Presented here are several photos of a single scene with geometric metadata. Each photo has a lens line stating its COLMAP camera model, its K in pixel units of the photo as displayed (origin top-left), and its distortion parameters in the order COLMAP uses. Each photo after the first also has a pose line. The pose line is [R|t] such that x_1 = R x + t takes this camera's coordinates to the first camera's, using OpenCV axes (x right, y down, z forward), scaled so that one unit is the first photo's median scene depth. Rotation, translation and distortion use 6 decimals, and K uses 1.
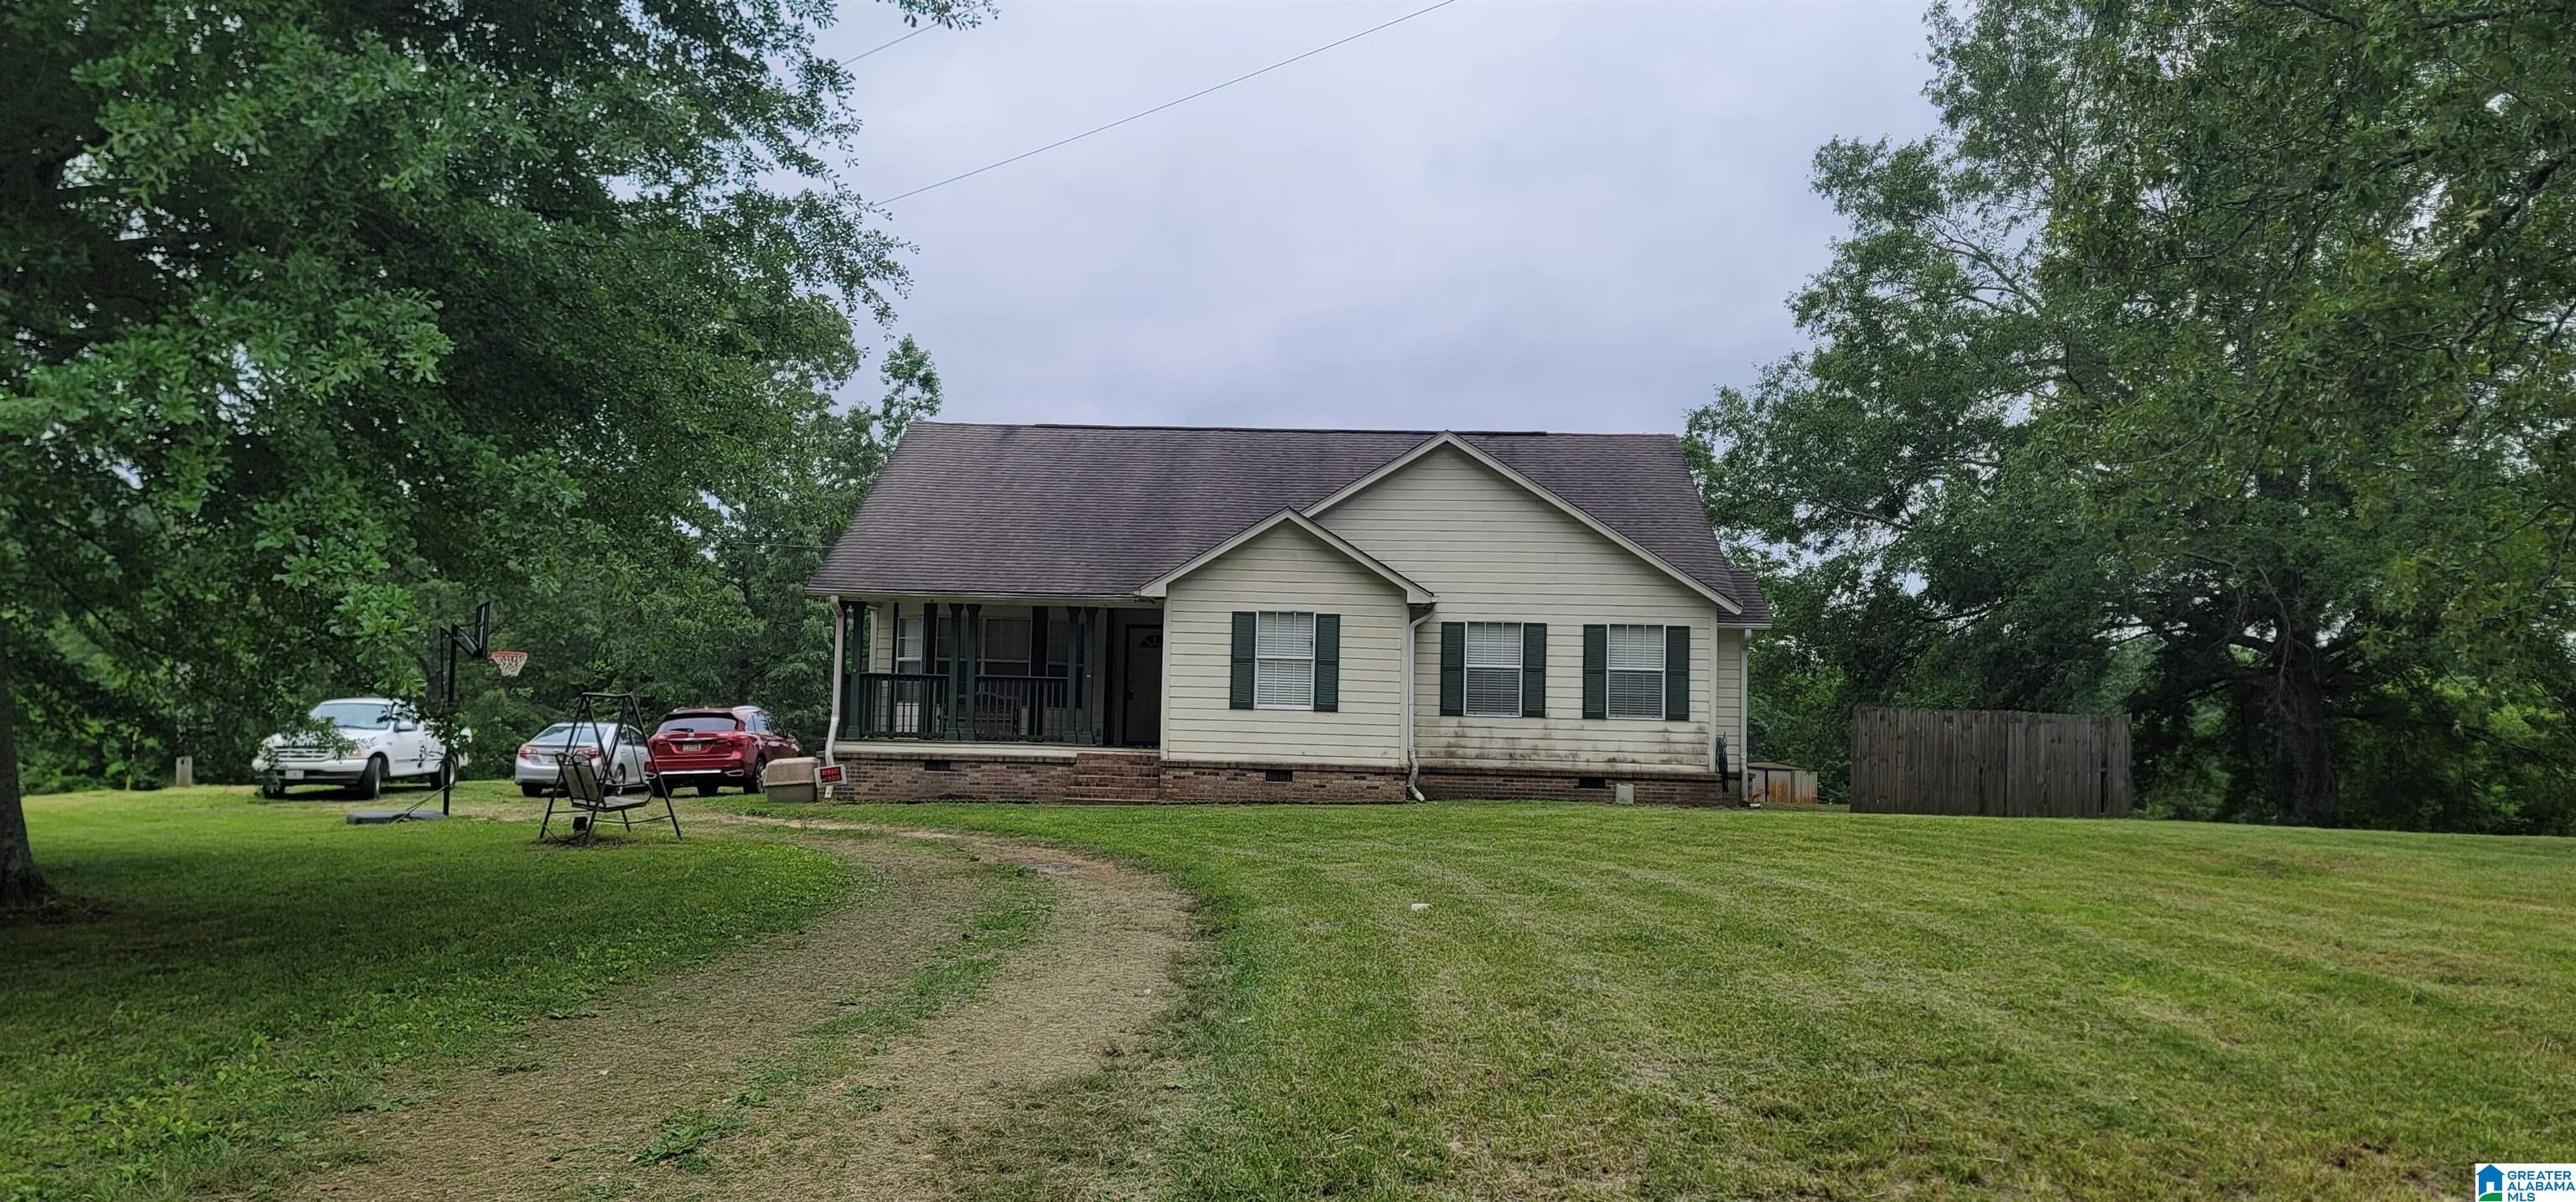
lens RADIAL K [[1864.3, 0, 1278.1], [0, 1864.3, 600.4], [0, 0, 1]] dist [0.073892, -0.047460]
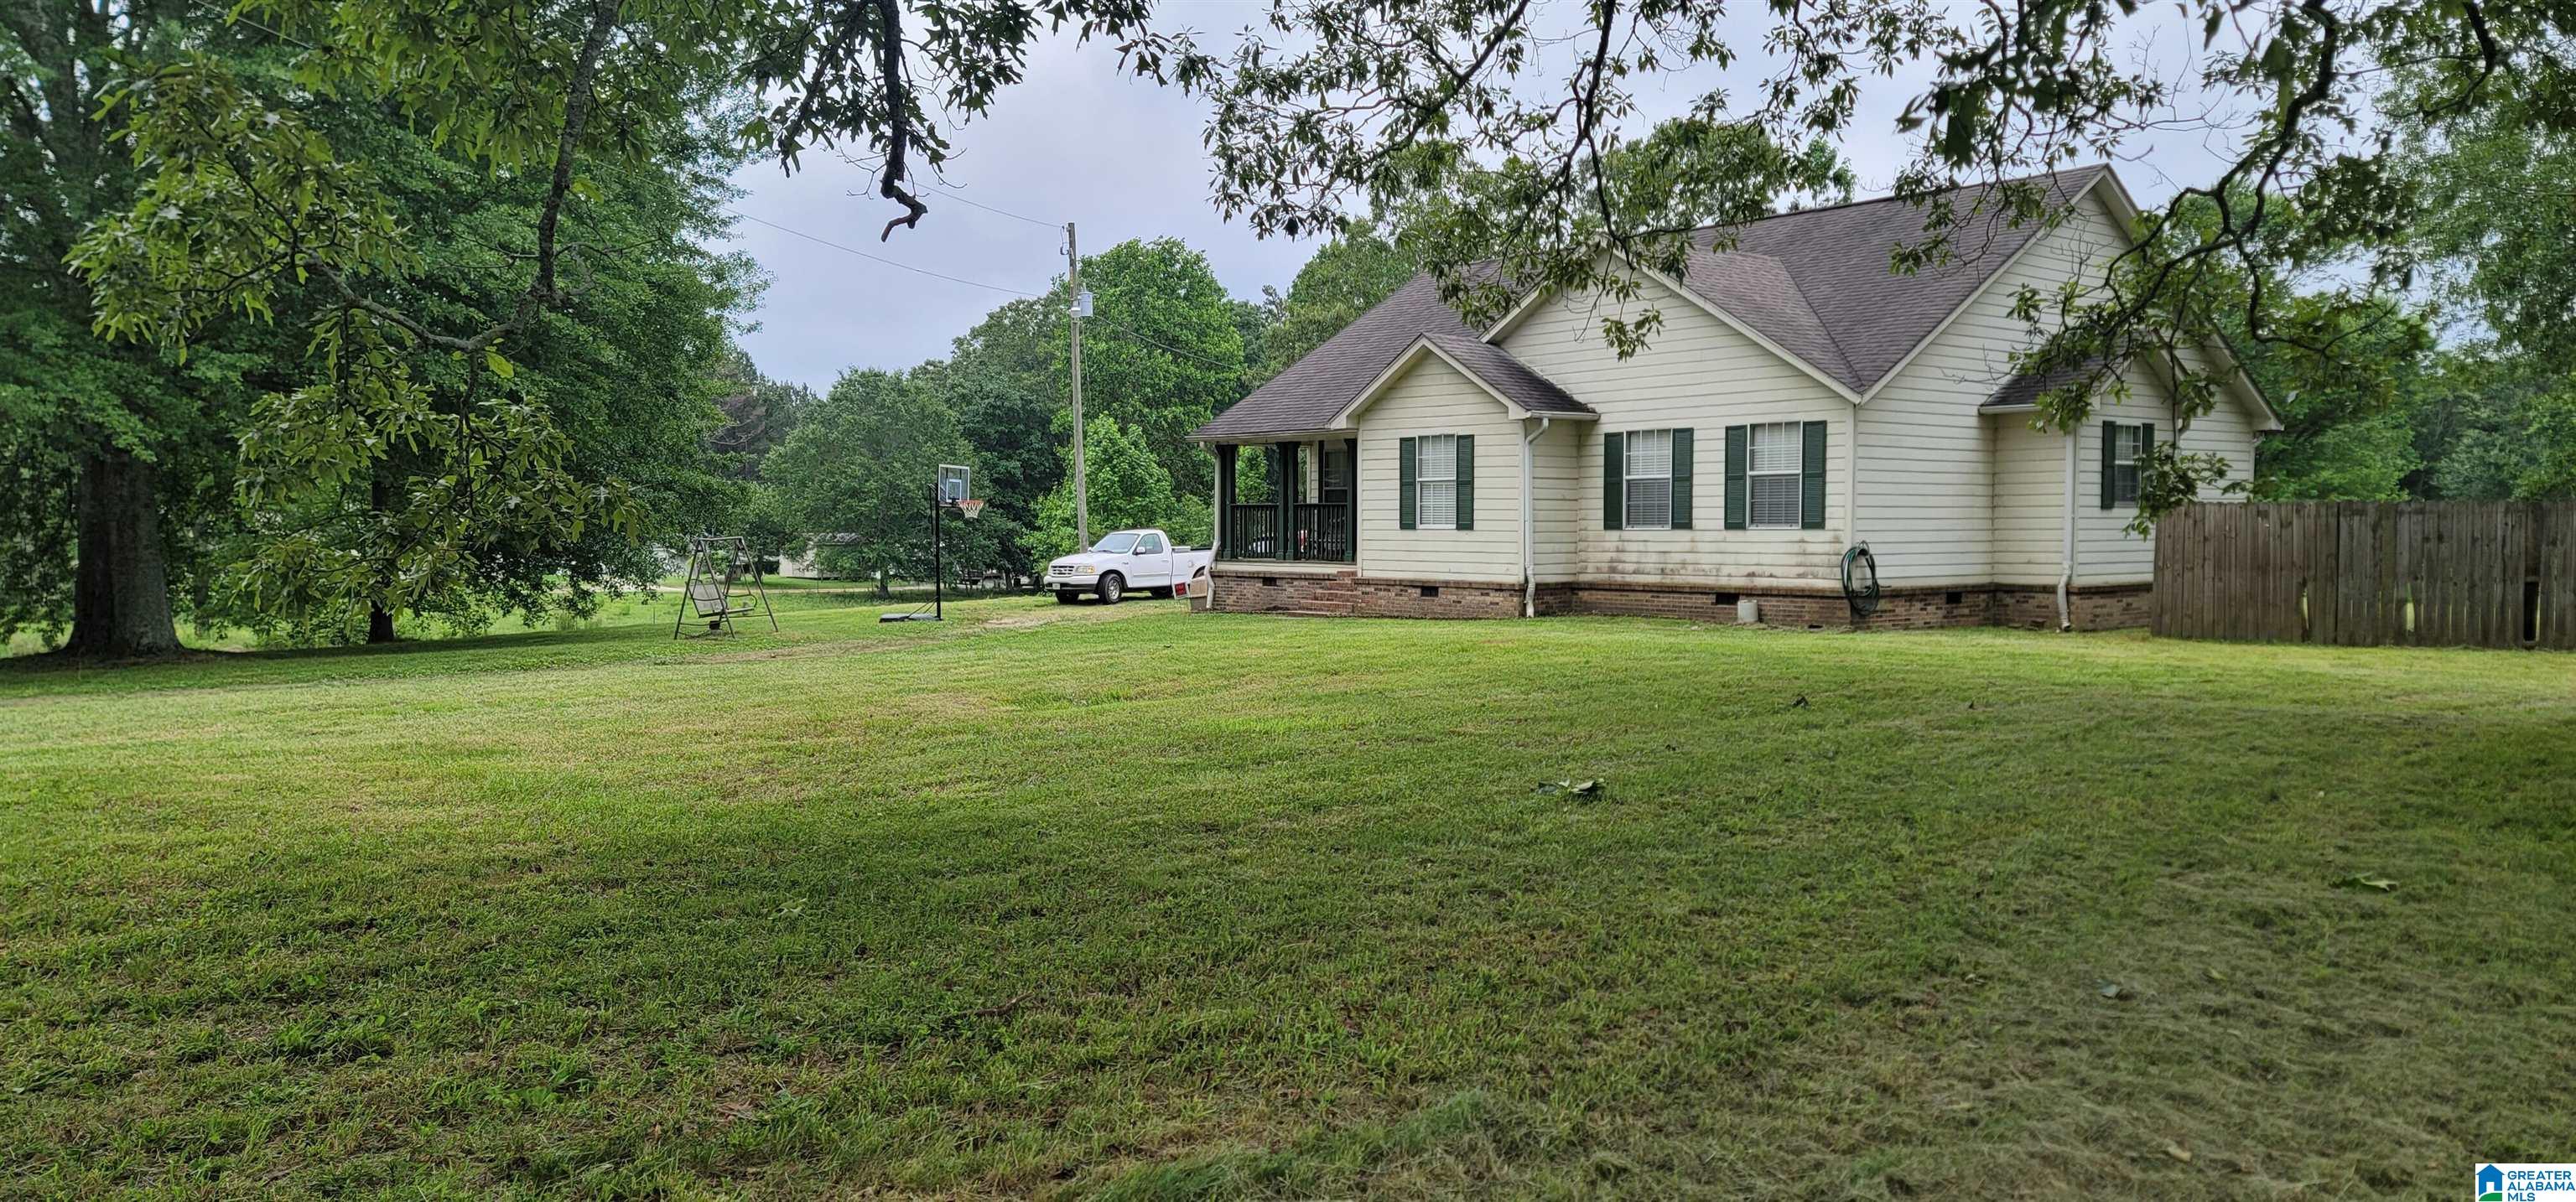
lens RADIAL K [[1864.3, 0, 1284.9], [0, 1864.3, 605.4], [0, 0, 1]] dist [0.073892, -0.047460]
pose [[0.677681, 0.006972, -0.735323, 0.692507], [0.073030, 0.994374, 0.076733, 0.014092], [0.731721, -0.105701, 0.673359, 0.219378]]
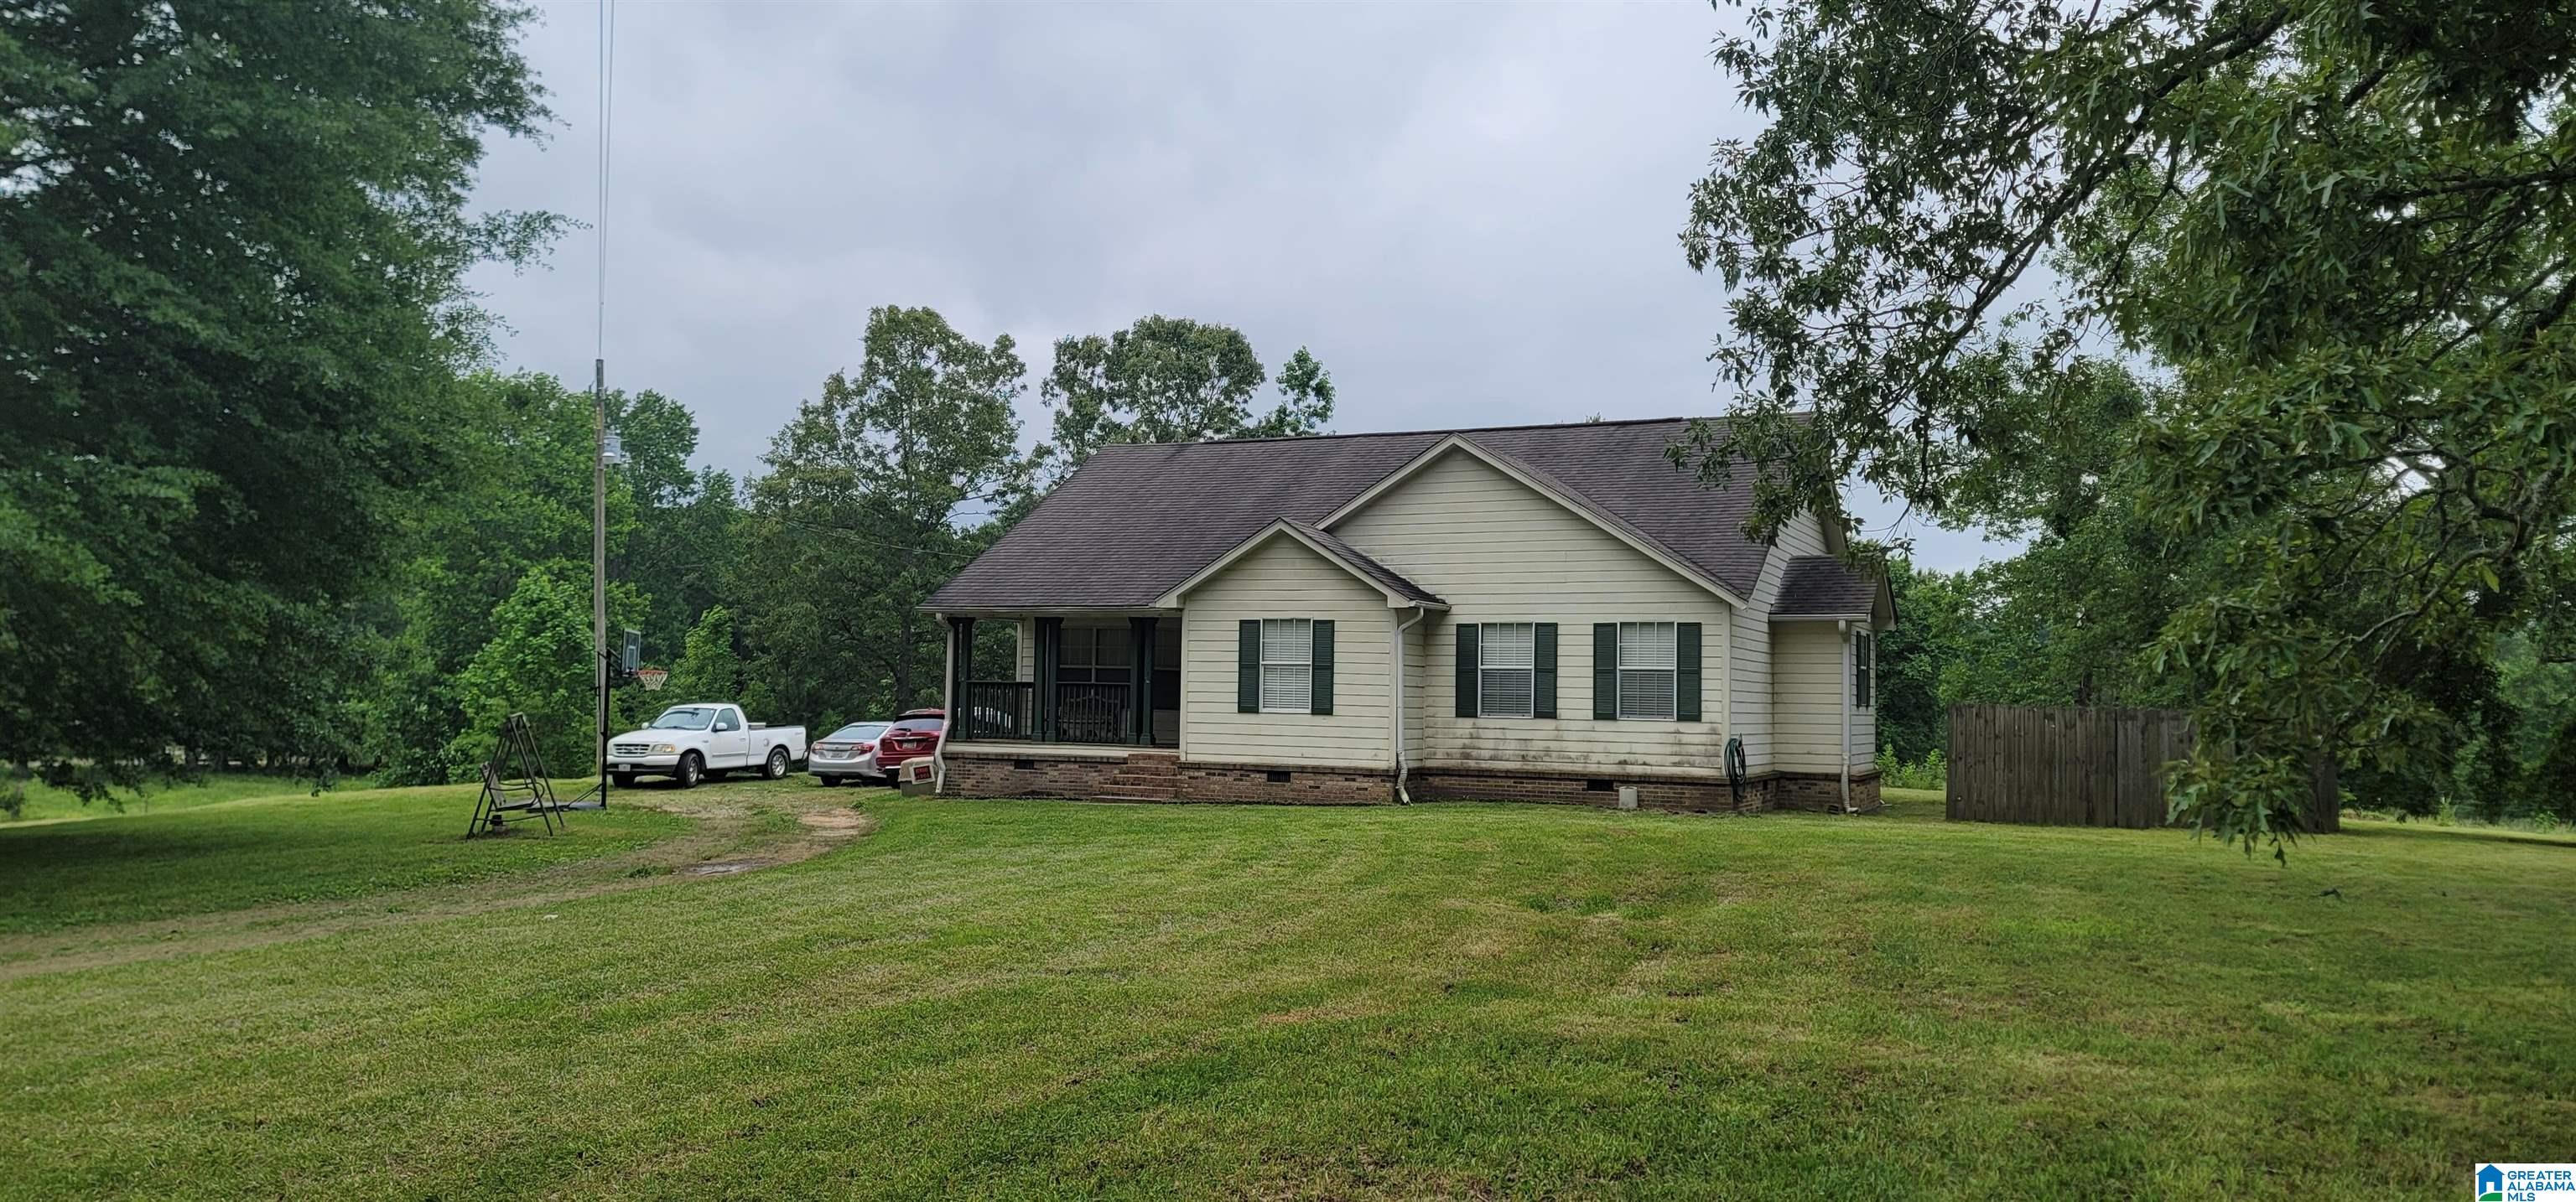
lens RADIAL K [[1864.3, 0, 1298.0], [0, 1864.3, 583.7], [0, 0, 1]] dist [0.073892, -0.047460]
pose [[0.929522, -0.031700, -0.367401, 0.380569], [0.032421, 0.999465, -0.004211, -0.008673], [0.367338, -0.007998, 0.930053, 0.035053]]
